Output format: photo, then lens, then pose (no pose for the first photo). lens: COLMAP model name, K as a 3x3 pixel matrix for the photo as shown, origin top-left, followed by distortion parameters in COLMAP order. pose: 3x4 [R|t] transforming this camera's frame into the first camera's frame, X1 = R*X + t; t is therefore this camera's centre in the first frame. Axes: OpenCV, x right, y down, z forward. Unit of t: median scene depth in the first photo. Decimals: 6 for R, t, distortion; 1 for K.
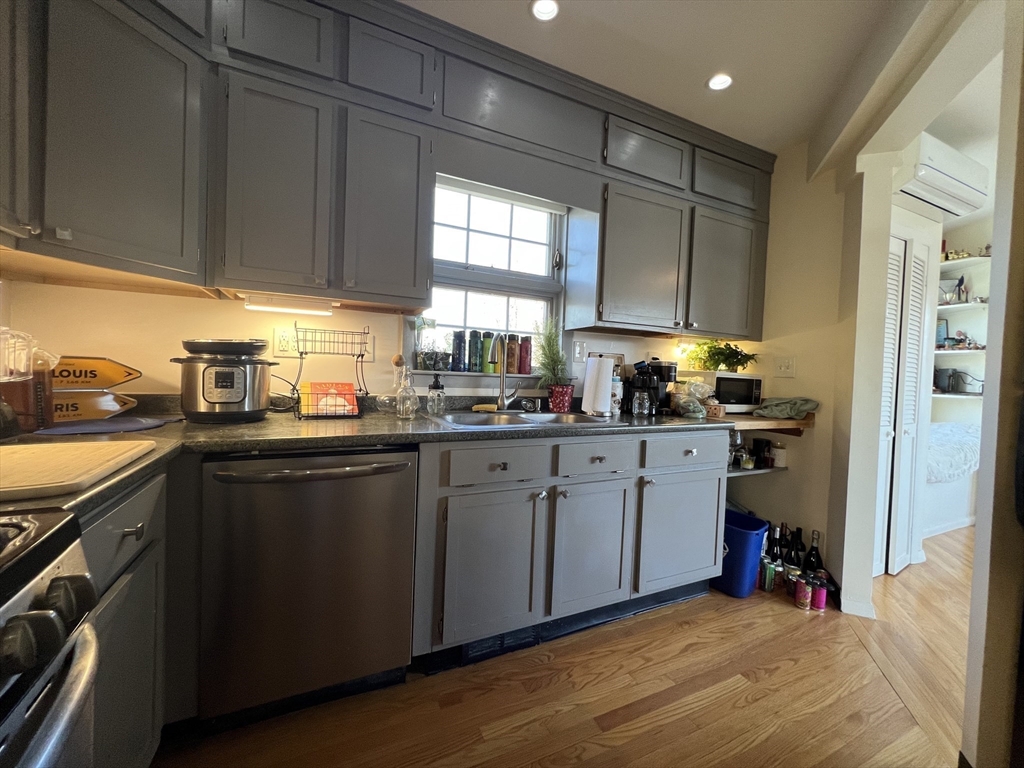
lens RADIAL K [[409.9, 0, 510.9], [0, 409.9, 379.4], [0, 0, 1]] dist [0.020323, 0.000063]
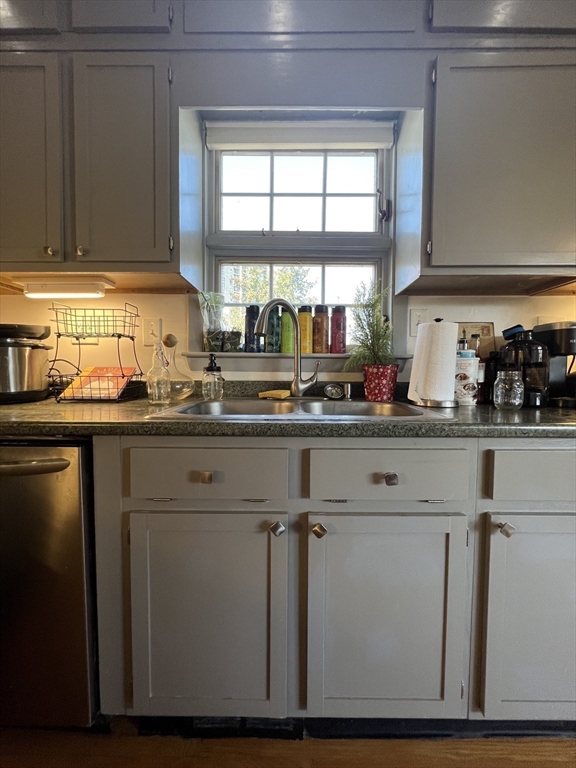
lens RADIAL K [[311.3, 0, 289.9], [0, 311.3, 382.2], [0, 0, 1]] dist [0.002044, 0.000106]
pose [[0.901881, -0.015246, -0.431715, 0.229082], [0.017429, 0.999847, 0.001101, 0.043862], [0.431632, -0.008517, 0.902010, 0.434788]]
